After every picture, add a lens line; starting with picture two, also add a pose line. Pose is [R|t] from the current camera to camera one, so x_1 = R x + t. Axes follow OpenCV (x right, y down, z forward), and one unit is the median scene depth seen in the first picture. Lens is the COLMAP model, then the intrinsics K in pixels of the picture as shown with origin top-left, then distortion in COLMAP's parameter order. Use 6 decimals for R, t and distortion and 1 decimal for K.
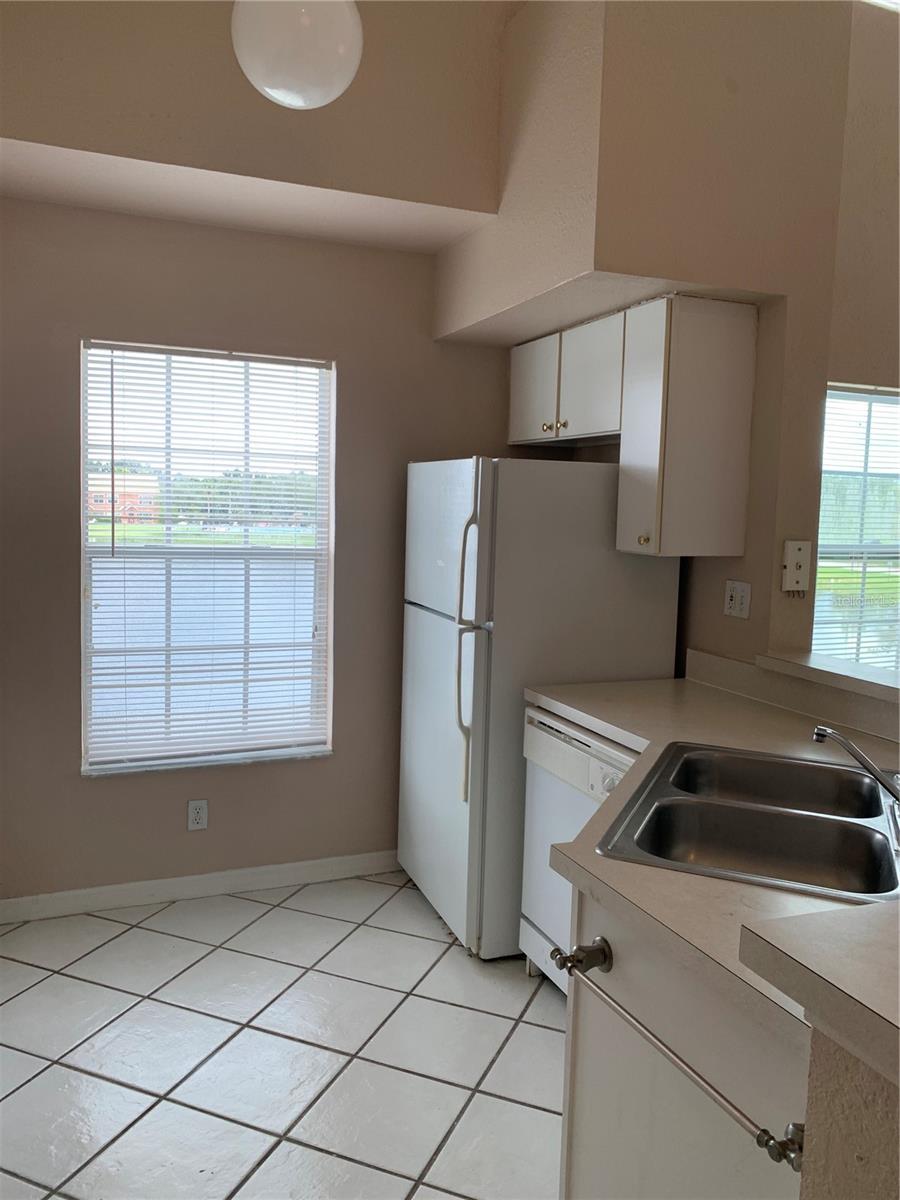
lens RADIAL K [[931.2, 0, 449.5], [0, 931.2, 598.4], [0, 0, 1]] dist [0.030852, -0.035228]
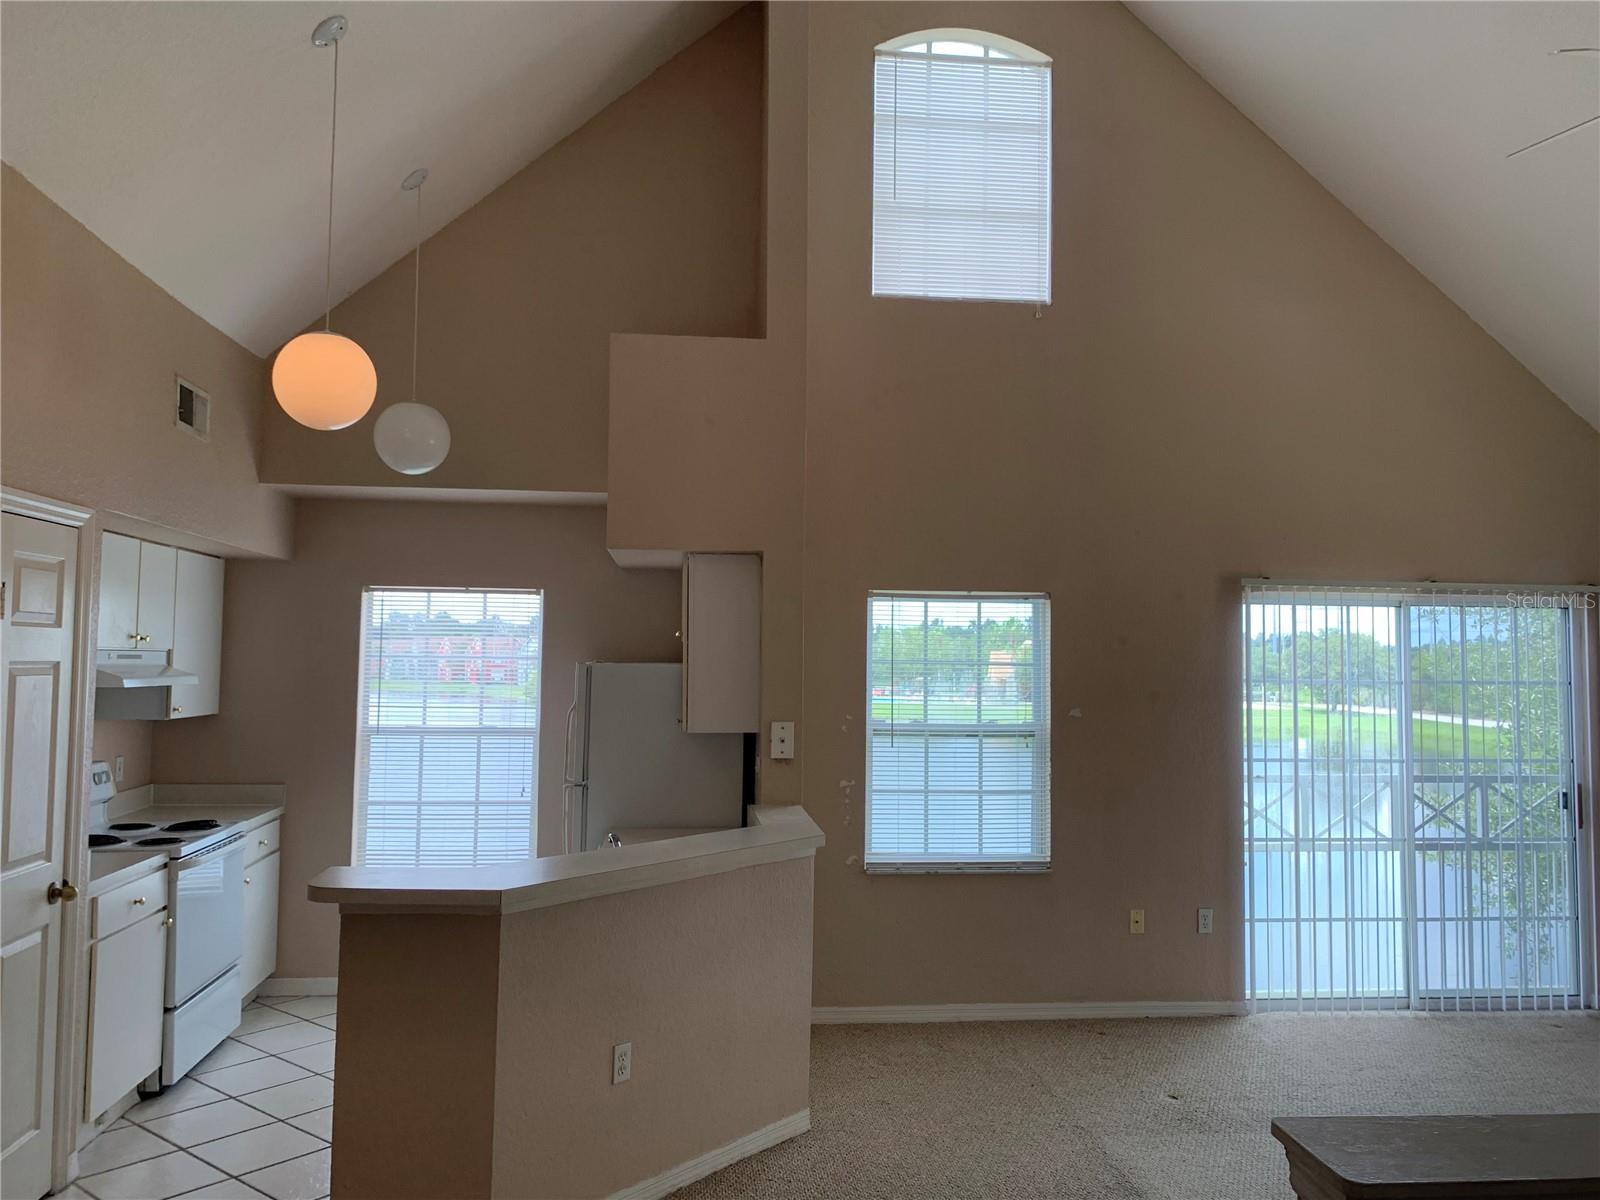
lens RADIAL K [[1241.6, 0, 814.4], [0, 1241.6, 593.6], [0, 0, 1]] dist [0.030852, -0.035228]
pose [[0.960693, -0.029656, -0.276024, 0.768283], [-0.014195, 0.987730, -0.155526, 0.029051], [0.277250, 0.153331, 0.948484, -0.618897]]
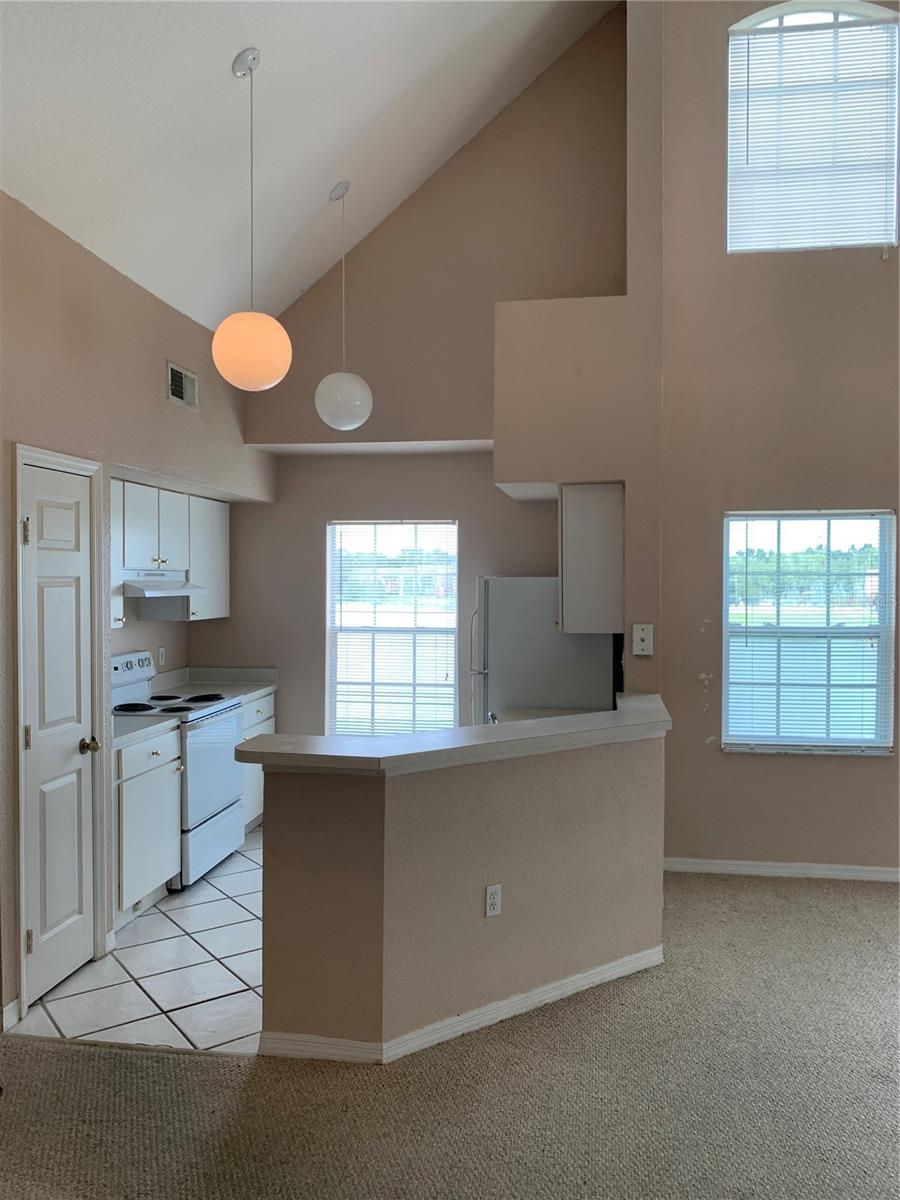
lens RADIAL K [[931.2, 0, 461.7], [0, 931.2, 597.4], [0, 0, 1]] dist [0.030852, -0.035228]
pose [[0.852542, -0.014463, -0.522458, 0.790560], [-0.030359, 0.996559, -0.077127, 0.022649], [0.521776, 0.081615, 0.849170, -0.456285]]
